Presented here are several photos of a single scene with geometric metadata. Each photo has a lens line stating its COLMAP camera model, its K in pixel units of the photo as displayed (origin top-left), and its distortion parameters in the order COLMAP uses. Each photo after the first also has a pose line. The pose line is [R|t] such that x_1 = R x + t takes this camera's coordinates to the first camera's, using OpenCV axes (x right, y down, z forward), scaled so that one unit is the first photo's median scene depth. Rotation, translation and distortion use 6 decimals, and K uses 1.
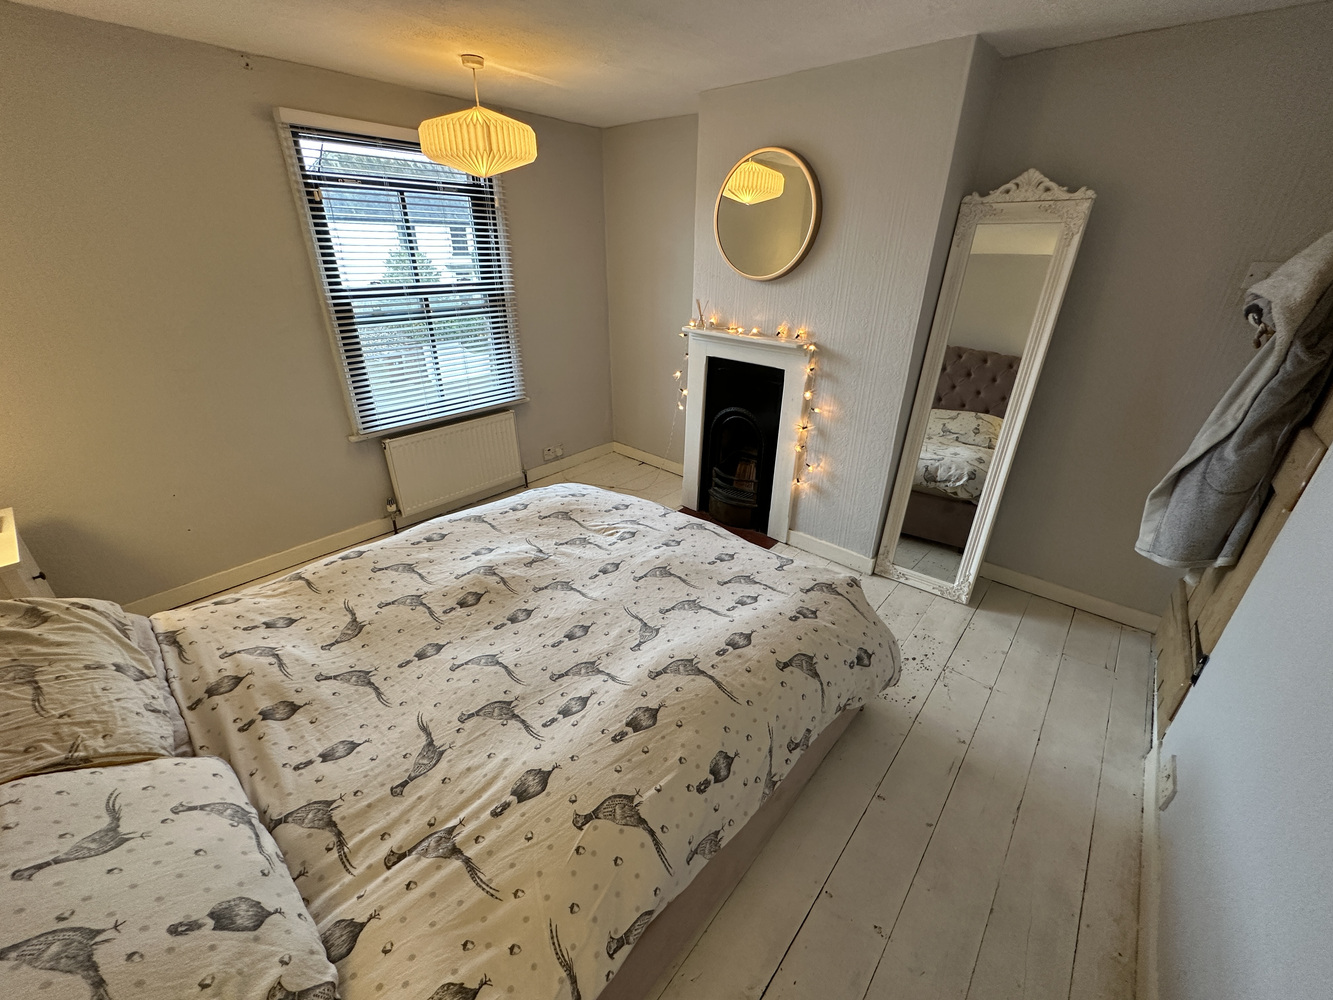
lens RADIAL K [[535.2, 0, 661.2], [0, 535.2, 492.9], [0, 0, 1]] dist [0.000516, 0.000329]
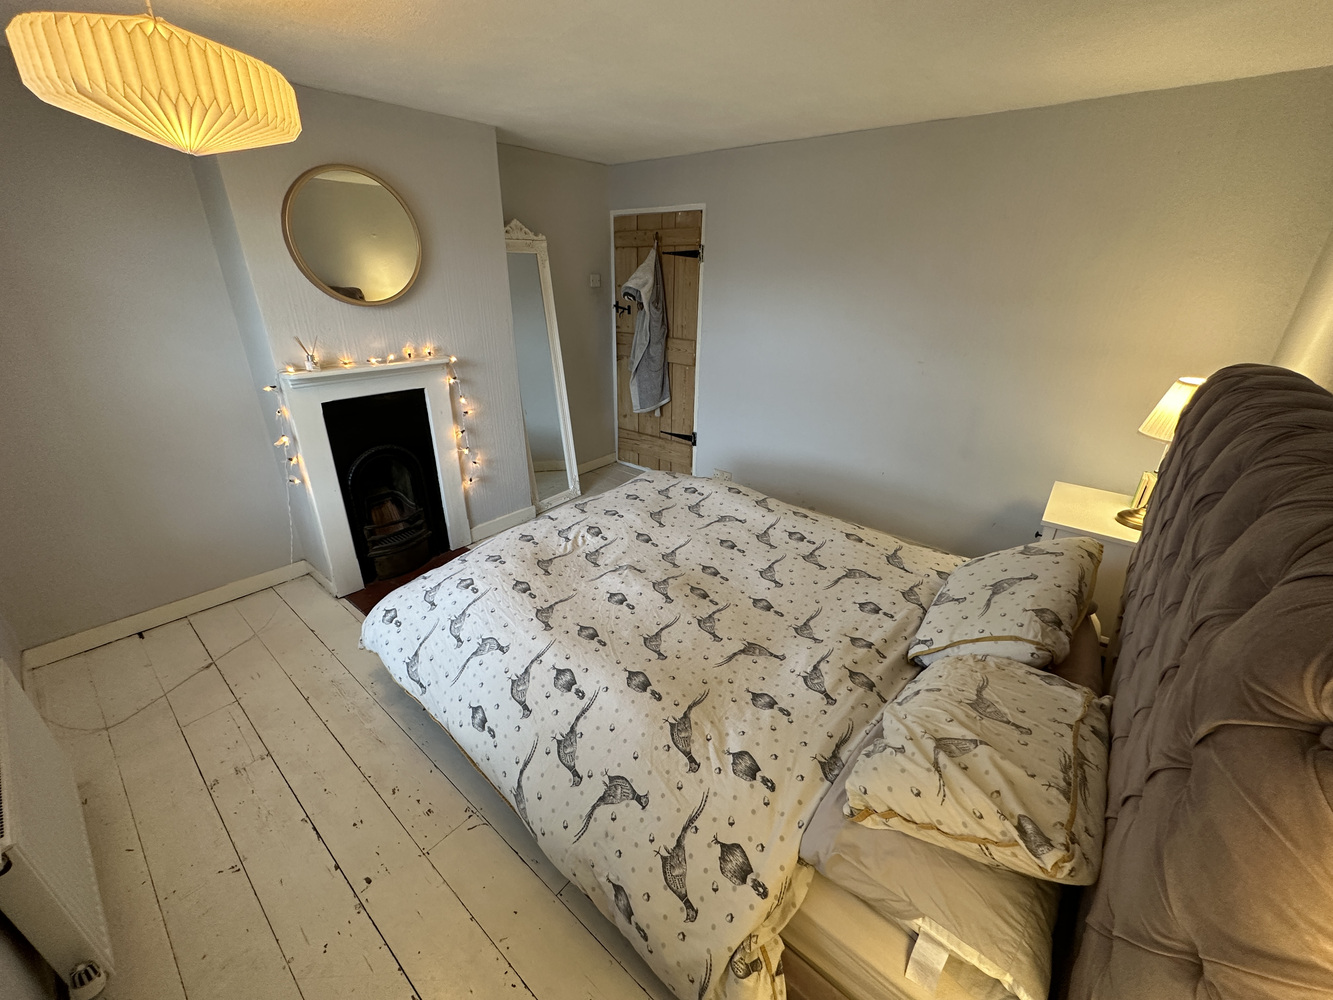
lens RADIAL K [[530.1, 0, 663.2], [0, 530.1, 499.9], [0, 0, 1]] dist [-0.000498, 0.000327]
pose [[-0.020719, -0.410530, 0.911612, -1.039970], [0.407442, 0.829188, 0.382672, -0.334769], [-0.912996, 0.379357, 0.150087, 0.673444]]
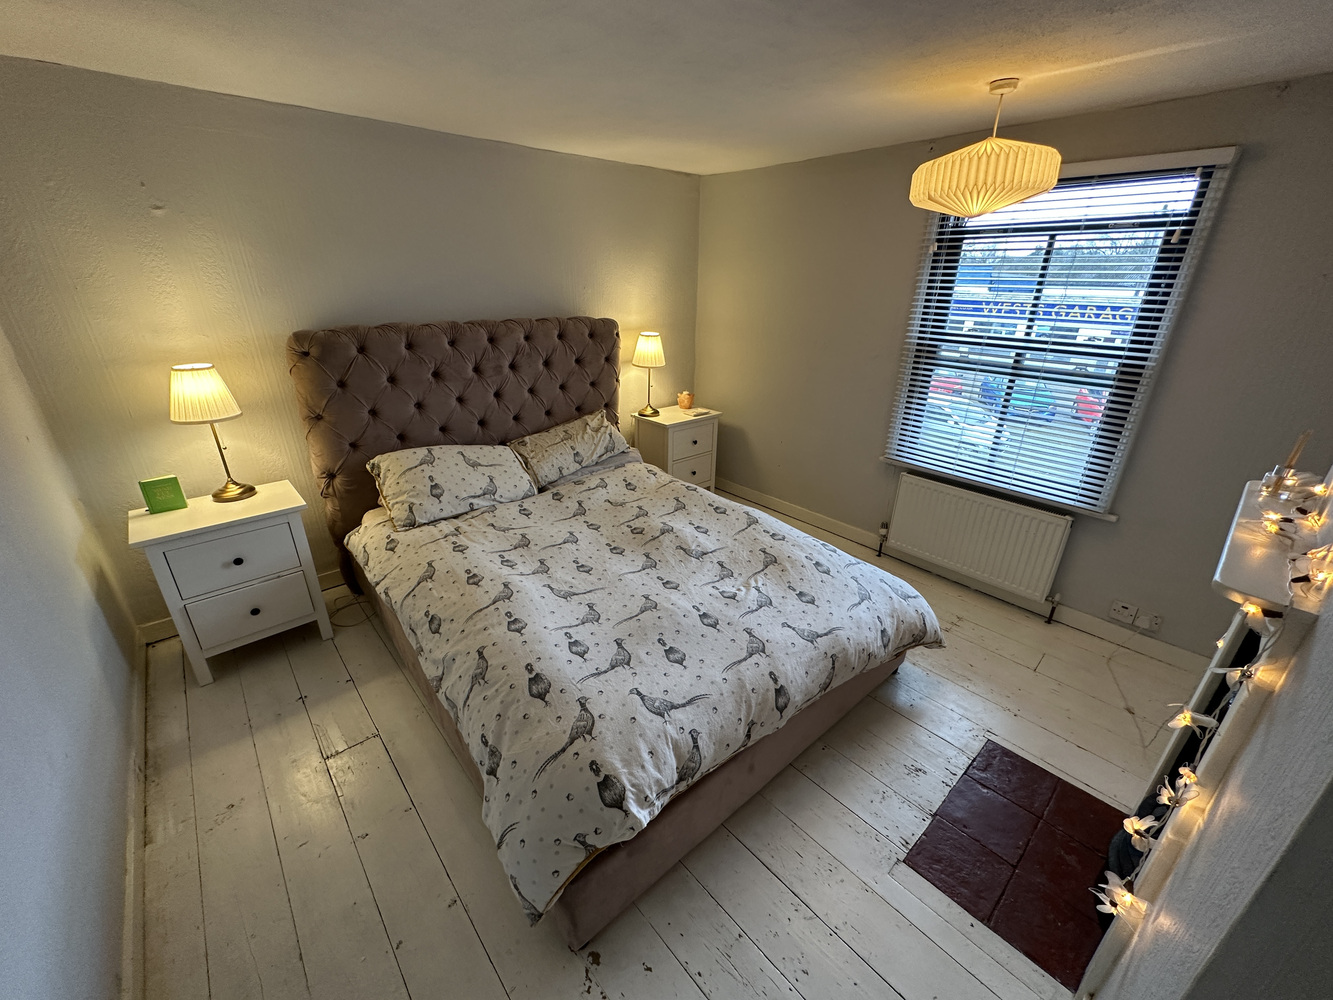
lens RADIAL K [[528.8, 0, 666.5], [0, 528.8, 500.0], [0, 0, 1]] dist [-0.011369, 0.000179]
pose [[-0.122877, 0.374223, -0.919162, 0.730169], [-0.429103, 0.815096, 0.389218, -0.364542], [0.894859, 0.442241, 0.060424, 0.768805]]
